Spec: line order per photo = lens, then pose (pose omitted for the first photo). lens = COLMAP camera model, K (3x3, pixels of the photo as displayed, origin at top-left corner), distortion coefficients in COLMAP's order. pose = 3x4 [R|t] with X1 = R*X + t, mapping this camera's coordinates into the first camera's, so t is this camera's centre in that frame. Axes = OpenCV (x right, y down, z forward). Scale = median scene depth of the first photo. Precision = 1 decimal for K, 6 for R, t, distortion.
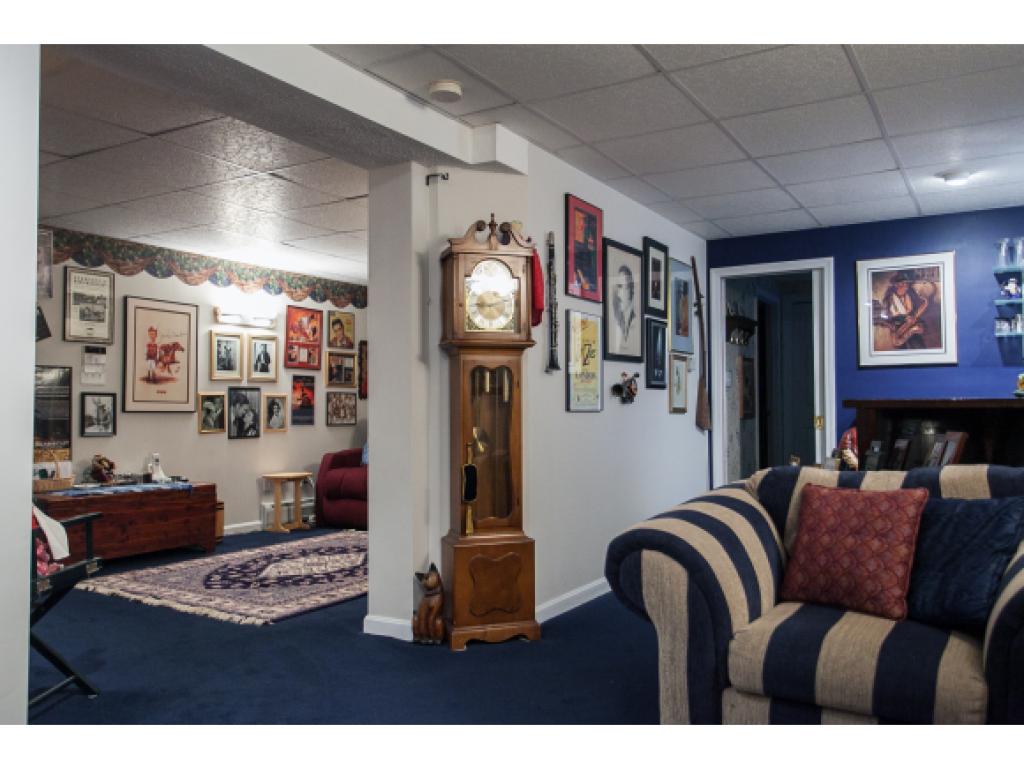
lens RADIAL K [[820.1, 0, 510.4], [0, 820.1, 387.2], [0, 0, 1]] dist [-0.001920, -0.001537]
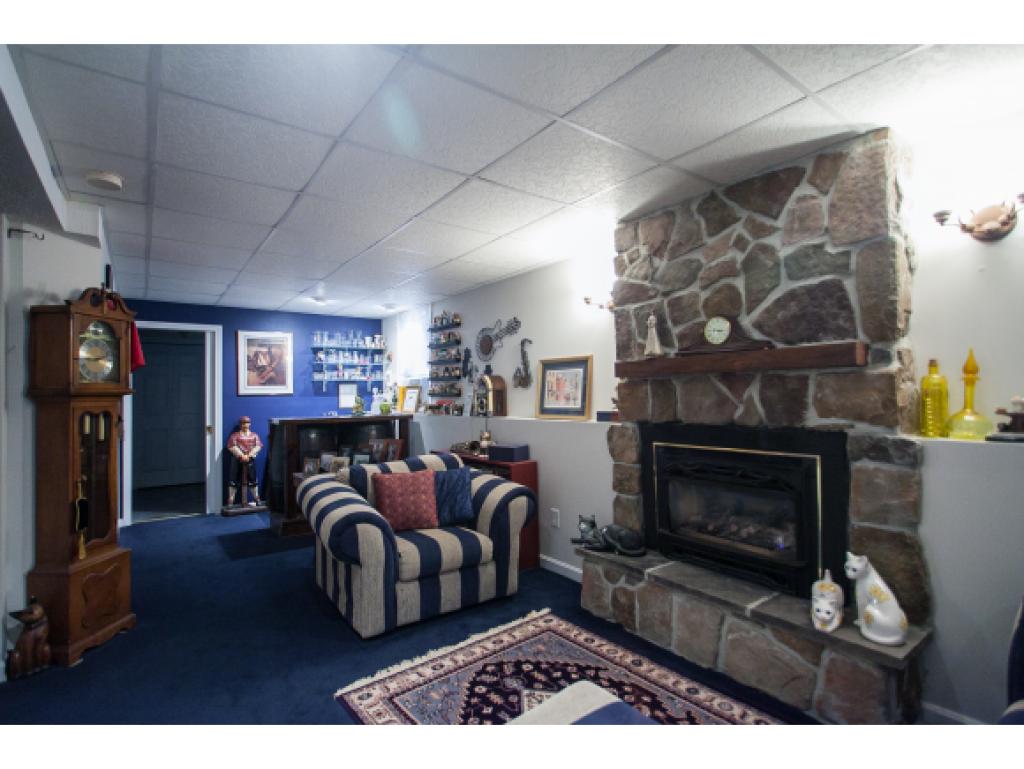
lens RADIAL K [[503.4, 0, 510.0], [0, 503.4, 387.8], [0, 0, 1]] dist [0.003277, 0.001017]
pose [[0.372235, 0.011885, 0.928062, -0.383891], [-0.016402, 0.999846, -0.006226, -0.051852], [-0.927994, -0.012904, 0.372373, 0.145077]]
